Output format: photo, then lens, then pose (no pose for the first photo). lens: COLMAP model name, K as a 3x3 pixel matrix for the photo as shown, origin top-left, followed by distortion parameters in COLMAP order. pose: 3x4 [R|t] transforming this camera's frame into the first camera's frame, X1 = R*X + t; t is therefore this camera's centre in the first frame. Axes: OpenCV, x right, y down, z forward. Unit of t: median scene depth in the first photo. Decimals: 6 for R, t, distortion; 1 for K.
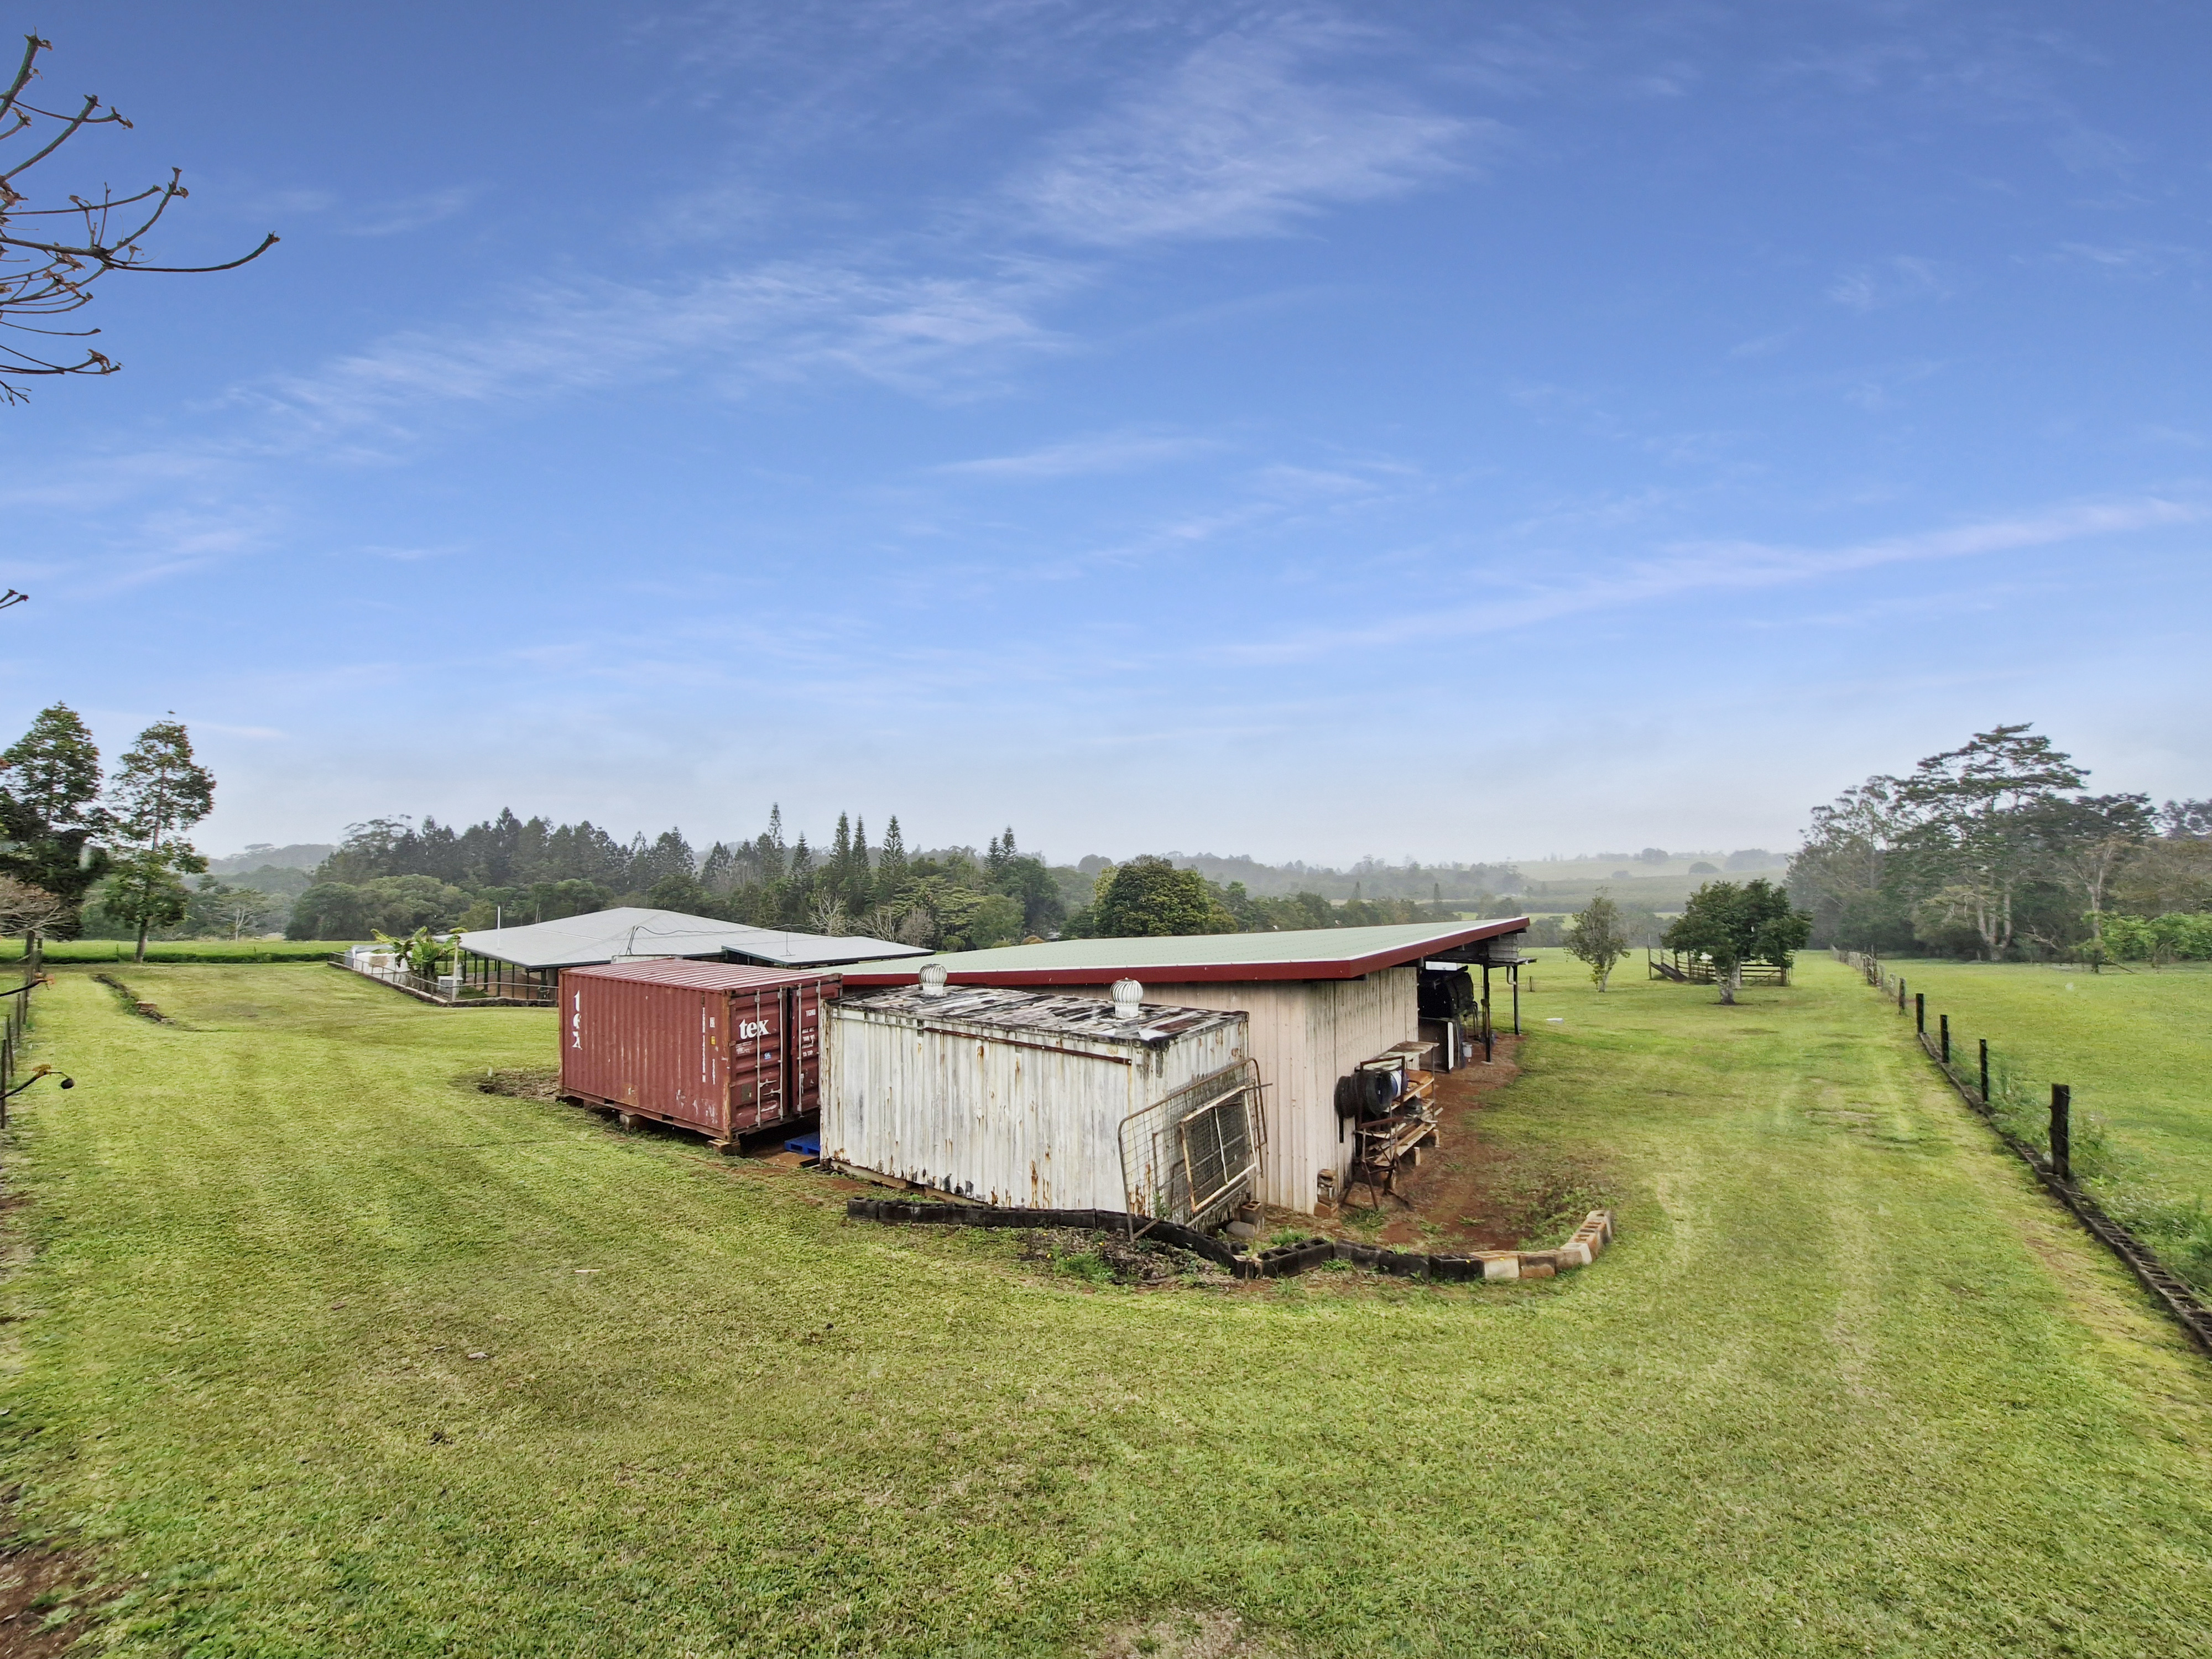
lens RADIAL K [[887.1, 0, 1105.8], [0, 887.1, 837.7], [0, 0, 1]] dist [0.000048, 0.000057]
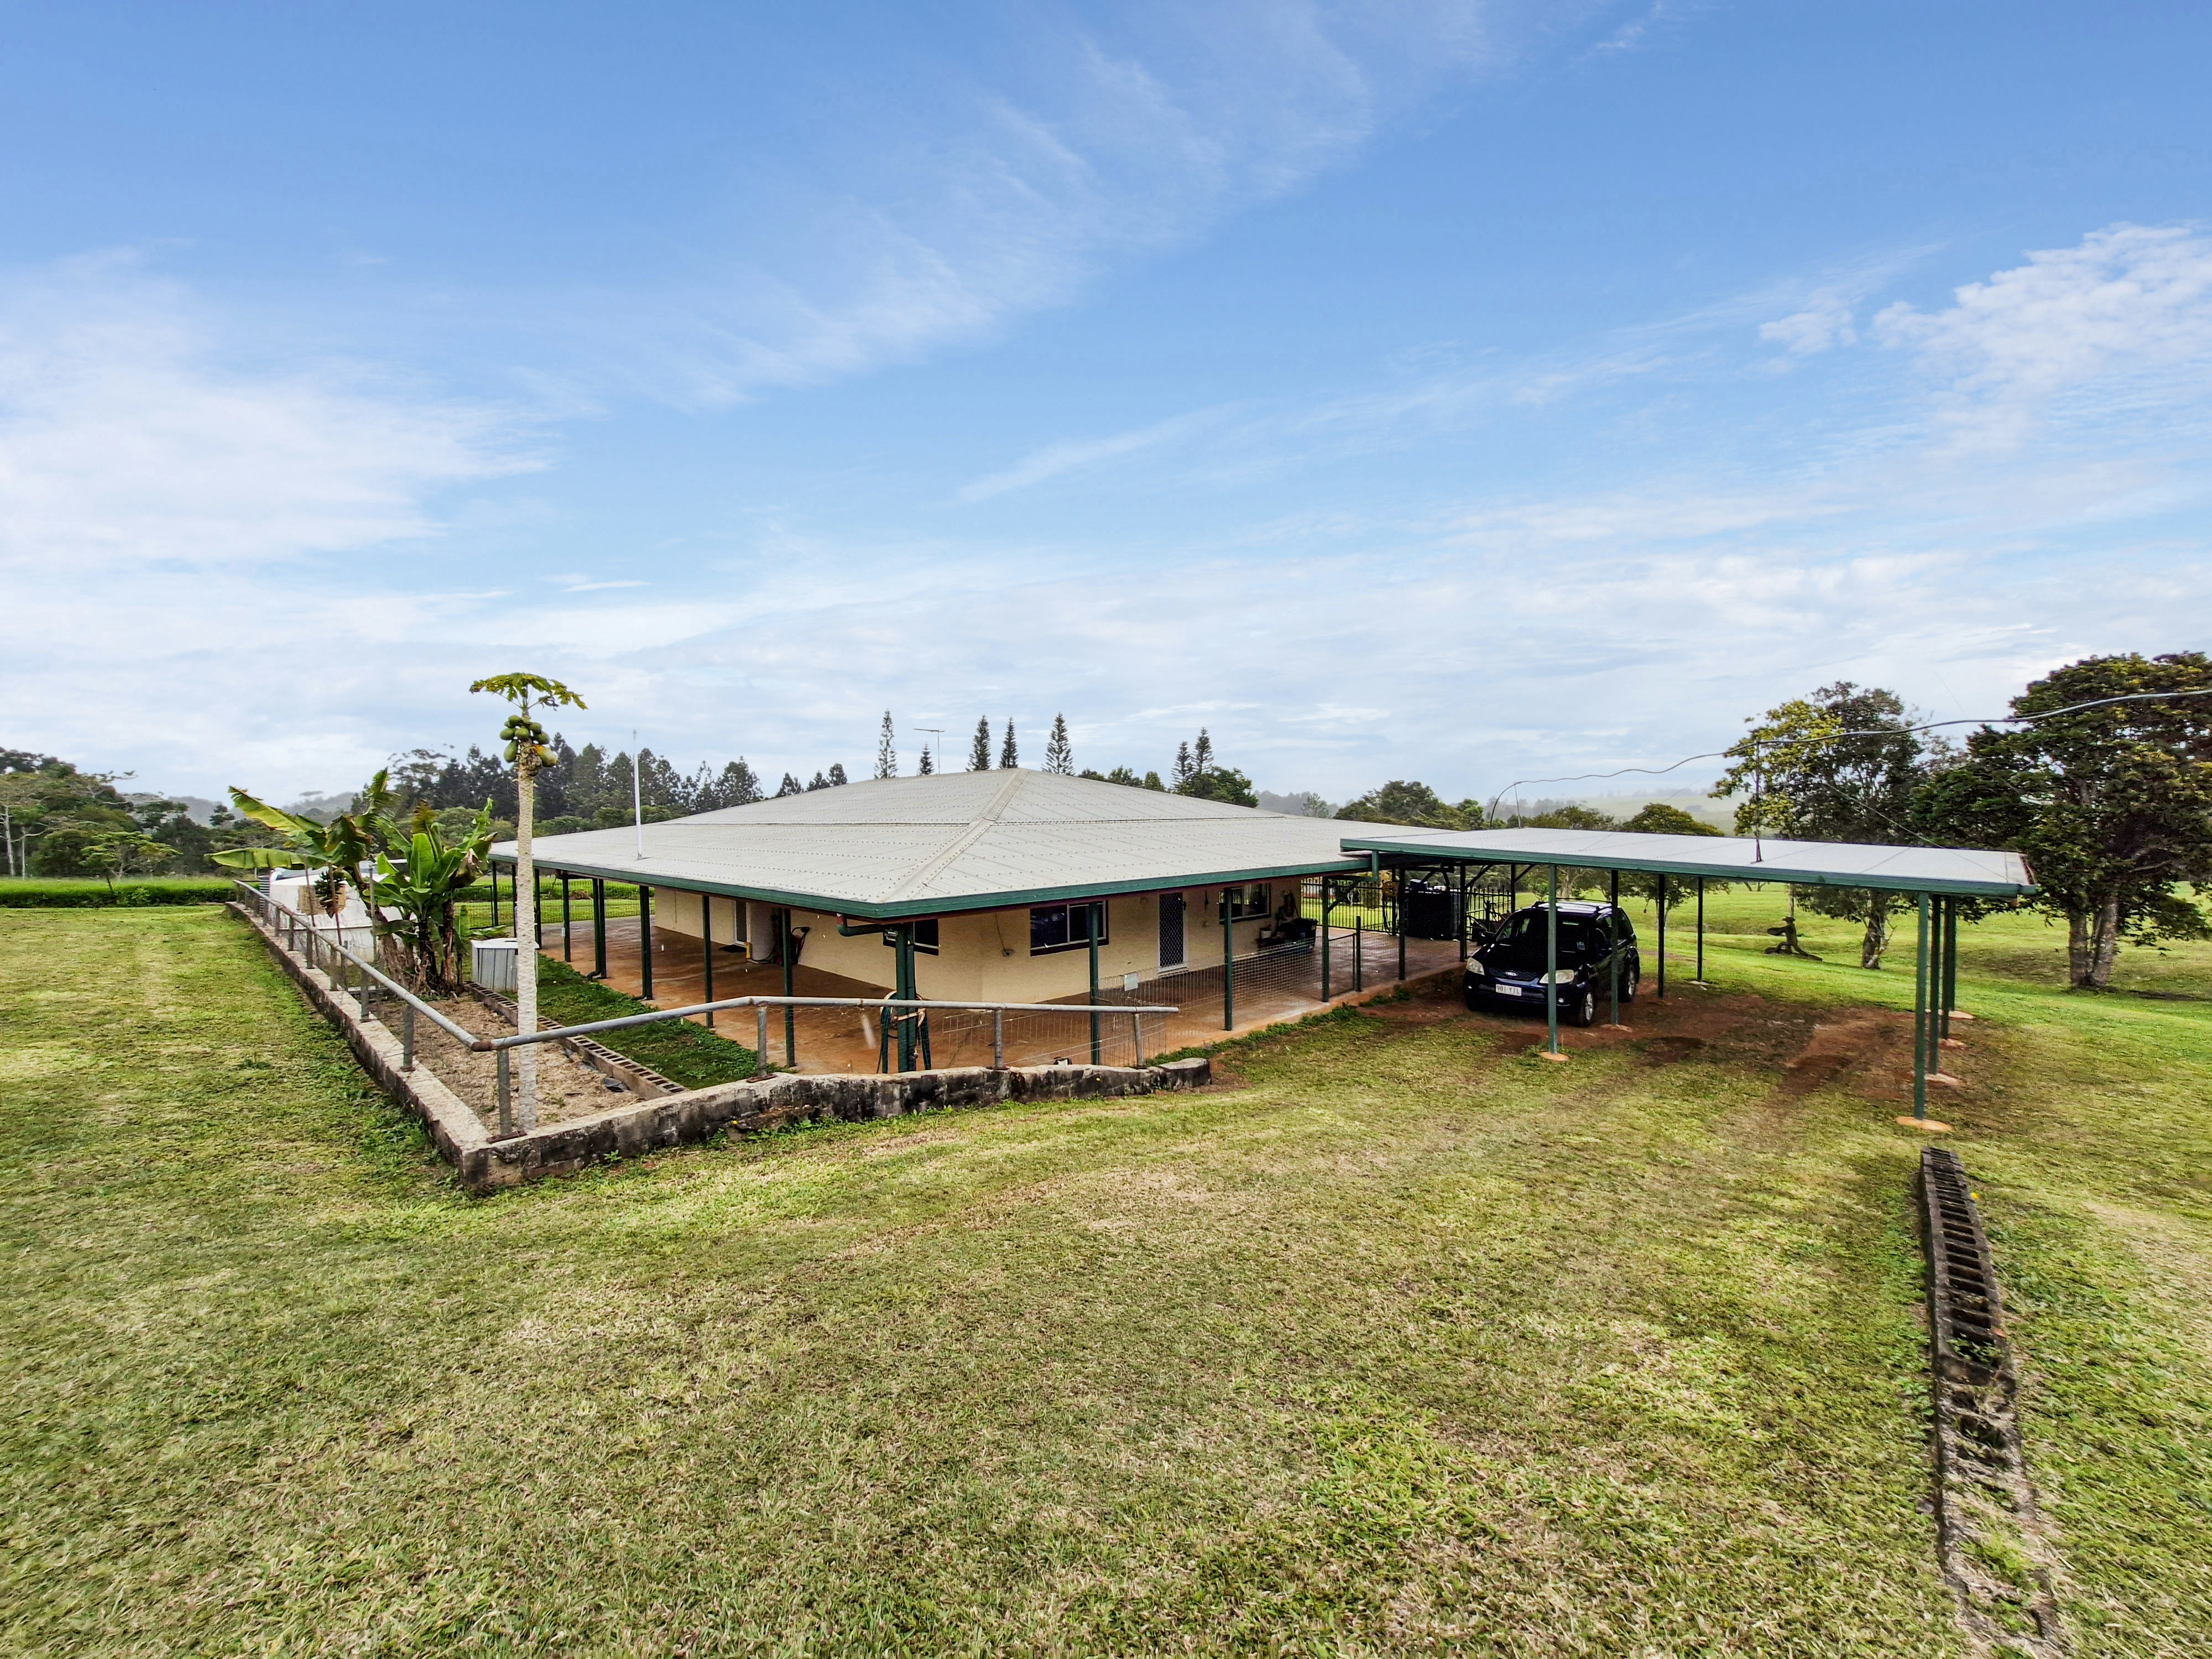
lens RADIAL K [[887.1, 0, 1108.1], [0, 887.1, 831.1], [0, 0, 1]] dist [0.000048, 0.000057]
pose [[0.999314, -0.008816, -0.035982, -0.091231], [0.010877, 0.998286, 0.057501, 0.017855], [0.035414, -0.057853, 0.997697, 0.123710]]
